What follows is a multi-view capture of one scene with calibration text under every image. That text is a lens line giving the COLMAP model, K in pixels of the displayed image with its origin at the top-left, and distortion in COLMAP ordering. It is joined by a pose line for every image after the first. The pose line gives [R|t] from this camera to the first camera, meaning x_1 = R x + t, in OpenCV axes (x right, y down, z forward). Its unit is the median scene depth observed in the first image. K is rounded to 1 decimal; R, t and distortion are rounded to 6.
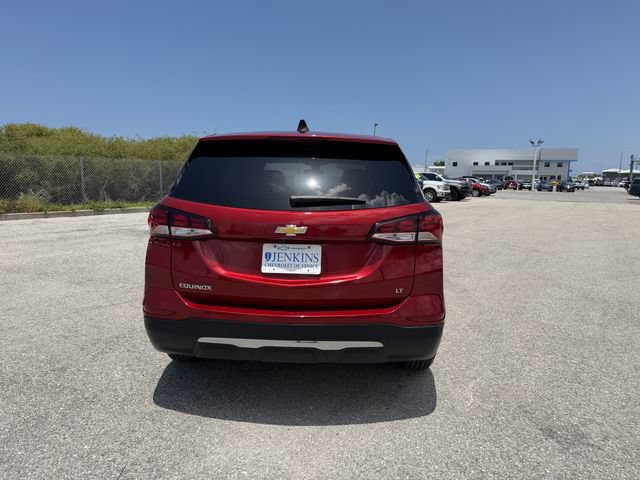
lens RADIAL K [[456.0, 0, 321.3], [0, 456.0, 238.3], [0, 0, 1]] dist [0.028848, -0.047175]
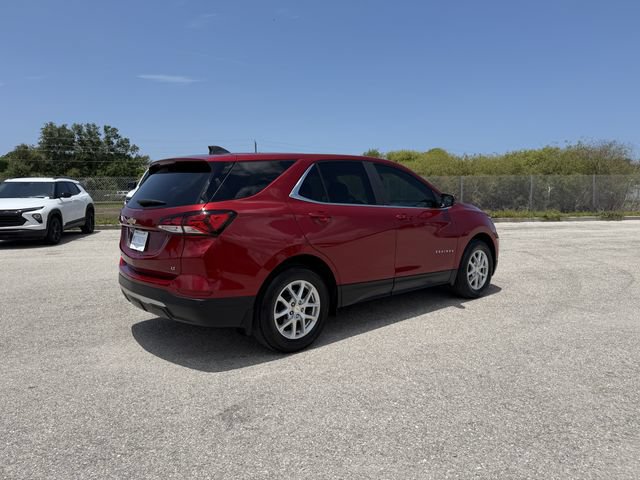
lens RADIAL K [[456.0, 0, 325.1], [0, 456.0, 244.3], [0, 0, 1]] dist [0.028848, -0.047175]
pose [[0.694810, 0.058112, -0.716842, 1.360387], [-0.072453, 0.997315, 0.010624, -0.003762], [0.715535, 0.044556, 0.697155, 0.345819]]
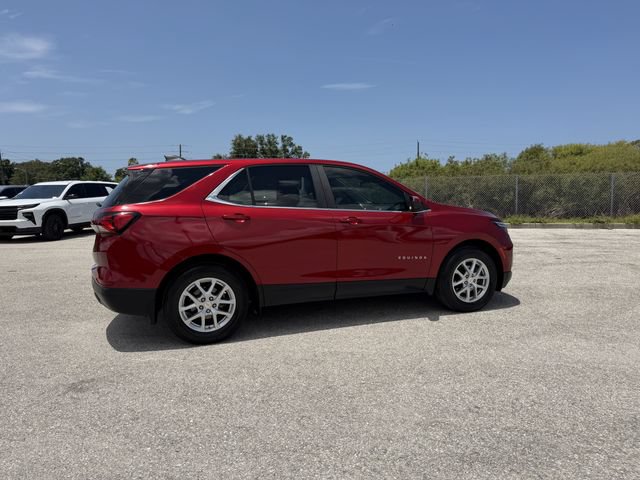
lens RADIAL K [[456.0, 0, 322.4], [0, 456.0, 245.0], [0, 0, 1]] dist [0.028848, -0.047175]
pose [[0.379803, 0.075196, -0.922006, 1.842148], [-0.096052, 0.994509, 0.041542, -0.080475], [0.920067, 0.072783, 0.384941, 1.031866]]
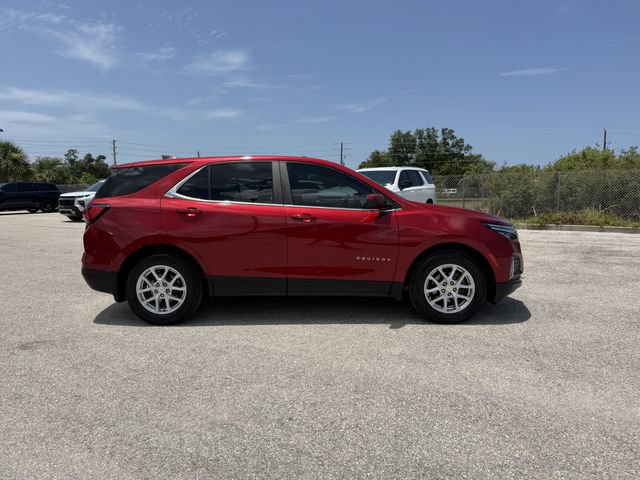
lens RADIAL K [[456.0, 0, 318.5], [0, 456.0, 238.9], [0, 0, 1]] dist [0.028848, -0.047175]
pose [[0.021326, 0.082179, -0.996389, 1.991279], [-0.120205, 0.989597, 0.079046, -0.171544], [0.992520, 0.118086, 0.030982, 1.786752]]
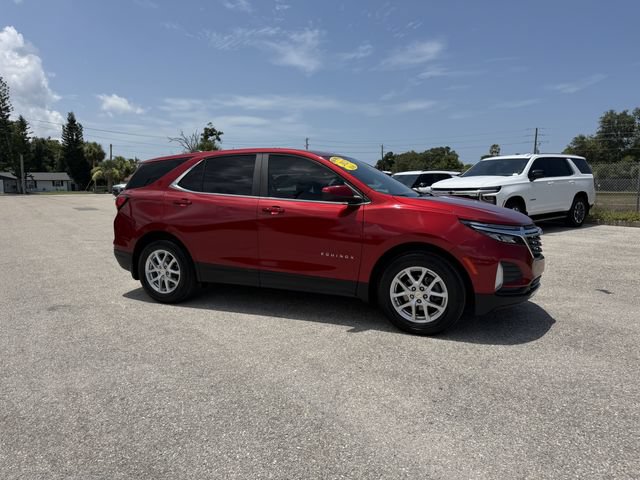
lens RADIAL K [[456.0, 0, 314.1], [0, 456.0, 238.4], [0, 0, 1]] dist [0.028848, -0.047175]
pose [[-0.384869, 0.088976, -0.918673, 1.794753], [-0.116075, 0.982774, 0.143813, -0.264392], [0.915643, 0.161984, -0.367911, 2.542008]]
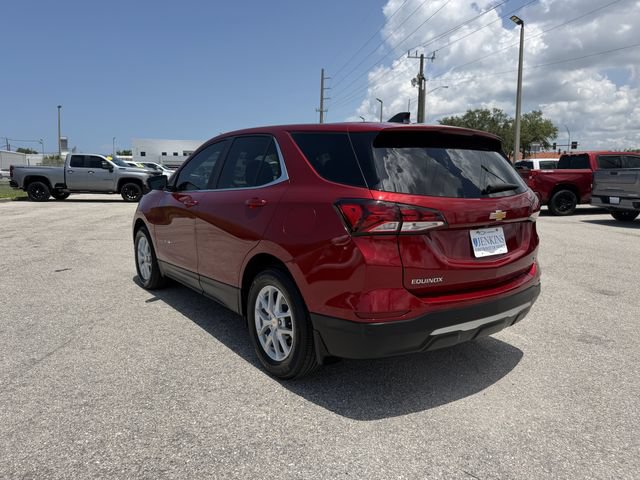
lens RADIAL K [[456.0, 0, 317.8], [0, 456.0, 241.3], [0, 0, 1]] dist [0.028848, -0.047175]
pose [[0.778884, -0.105900, 0.618163, -0.978019], [0.088905, 0.994331, 0.058323, -0.052798], [-0.620835, 0.009531, 0.783883, 0.347977]]
